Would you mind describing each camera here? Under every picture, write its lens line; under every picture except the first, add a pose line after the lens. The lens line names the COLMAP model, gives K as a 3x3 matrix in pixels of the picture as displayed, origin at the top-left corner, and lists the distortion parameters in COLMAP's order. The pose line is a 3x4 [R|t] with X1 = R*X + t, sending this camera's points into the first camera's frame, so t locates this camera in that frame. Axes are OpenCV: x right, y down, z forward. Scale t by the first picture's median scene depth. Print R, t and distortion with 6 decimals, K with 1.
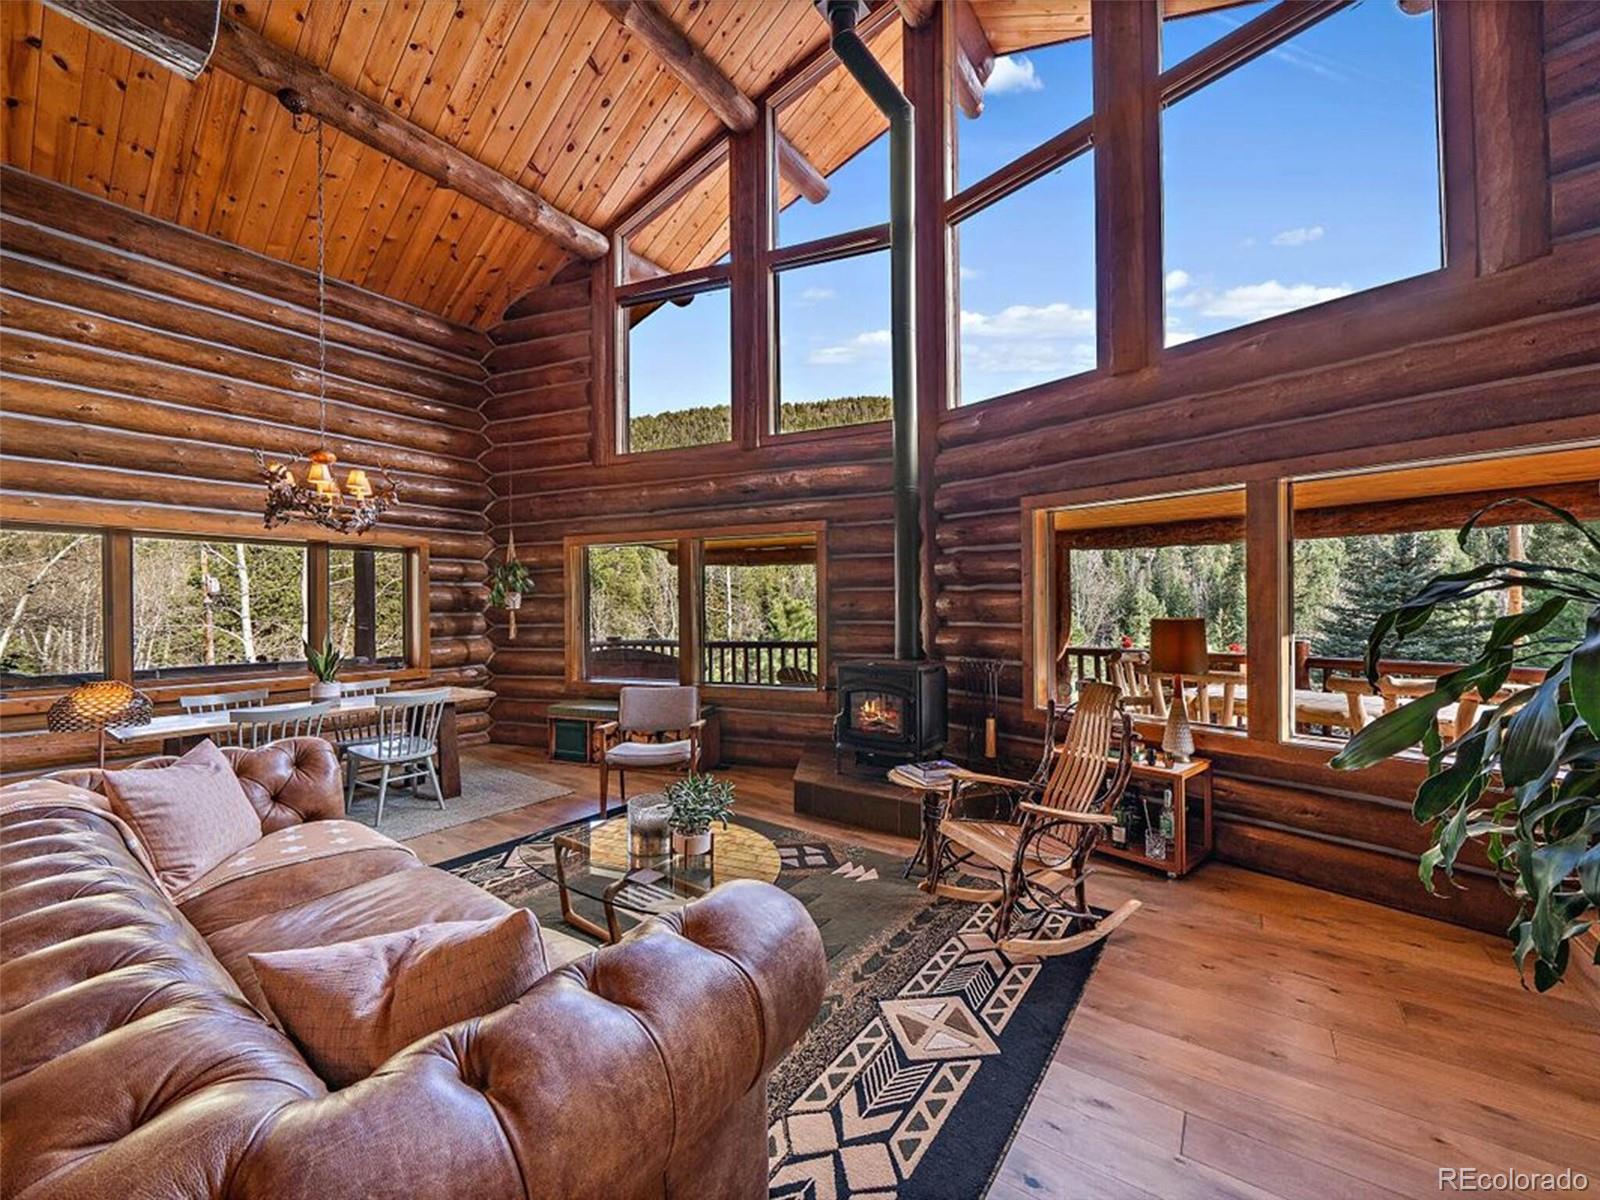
lens RADIAL K [[641.0, 0, 790.4], [0, 641.0, 601.9], [0, 0, 1]] dist [-0.006387, -0.000361]
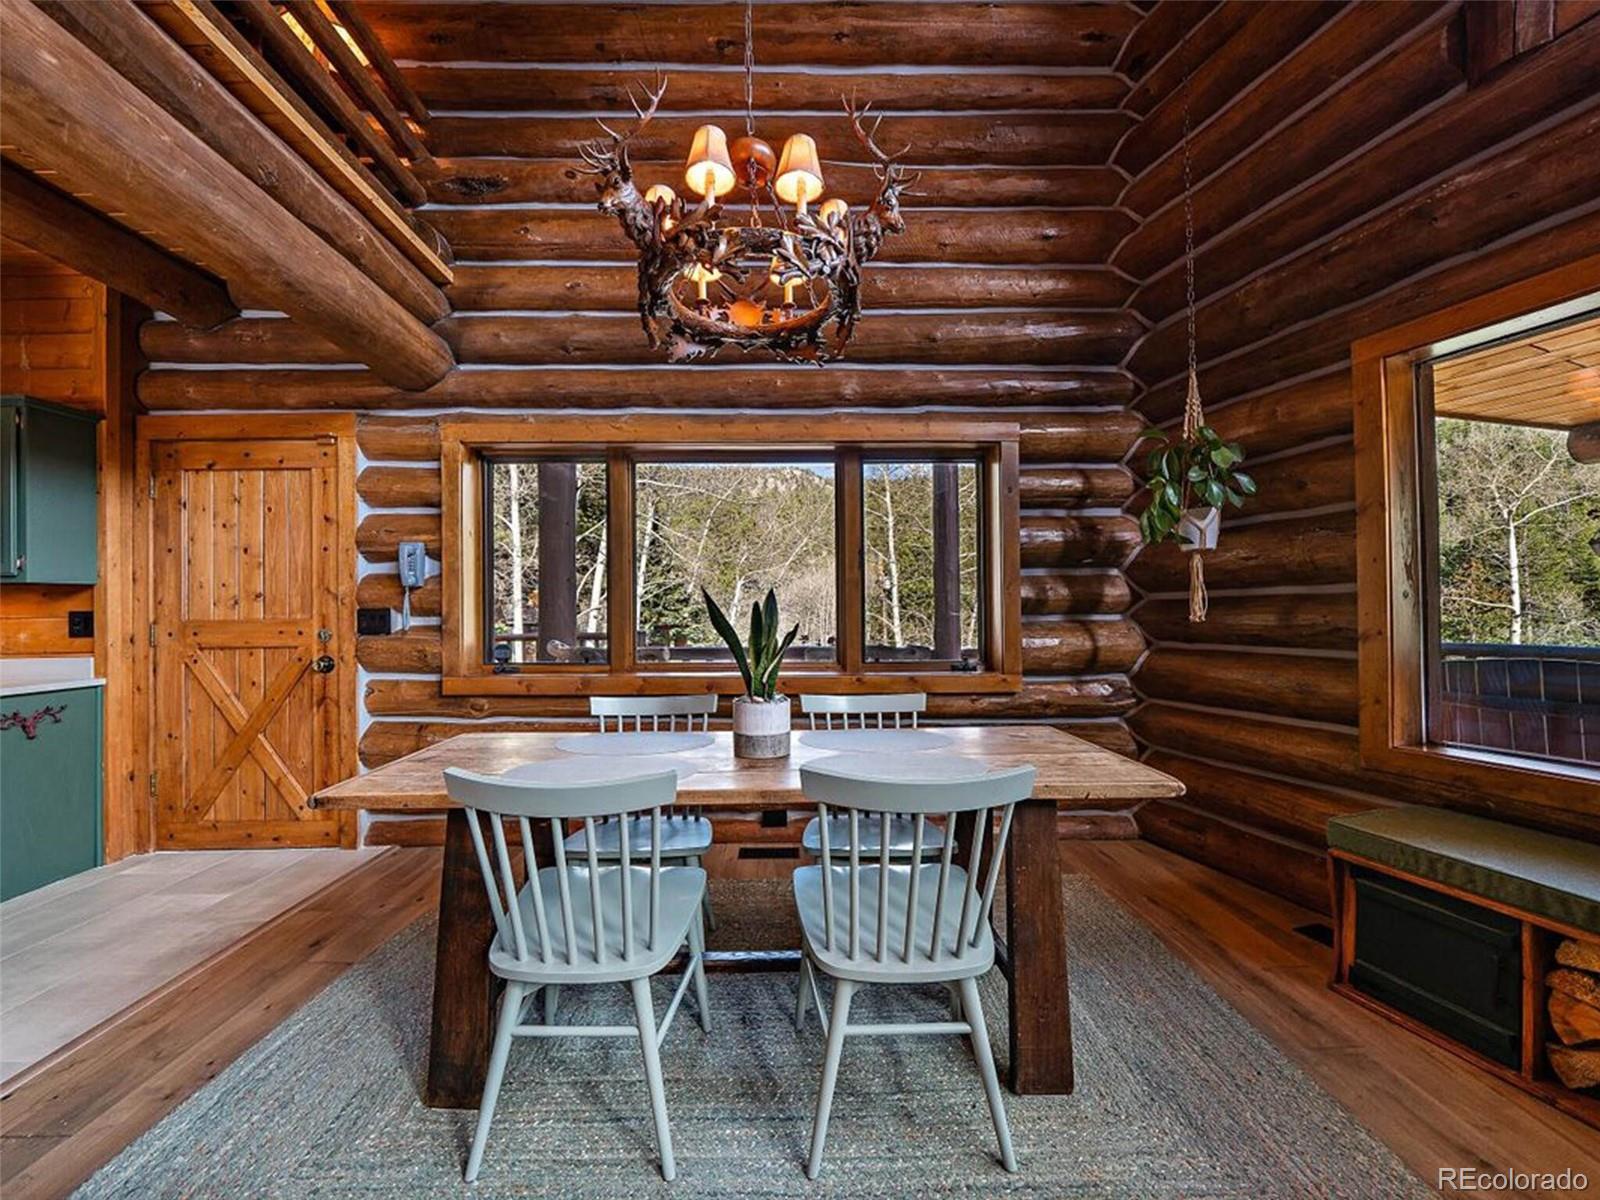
lens RADIAL K [[641.0, 0, 790.4], [0, 641.0, 601.9], [0, 0, 1]] dist [-0.006387, -0.000361]
pose [[0.613083, -0.002000, -0.790016, -0.264167], [0.003443, 0.999994, 0.000140, 0.043576], [0.790011, -0.002806, 0.613087, 0.526732]]
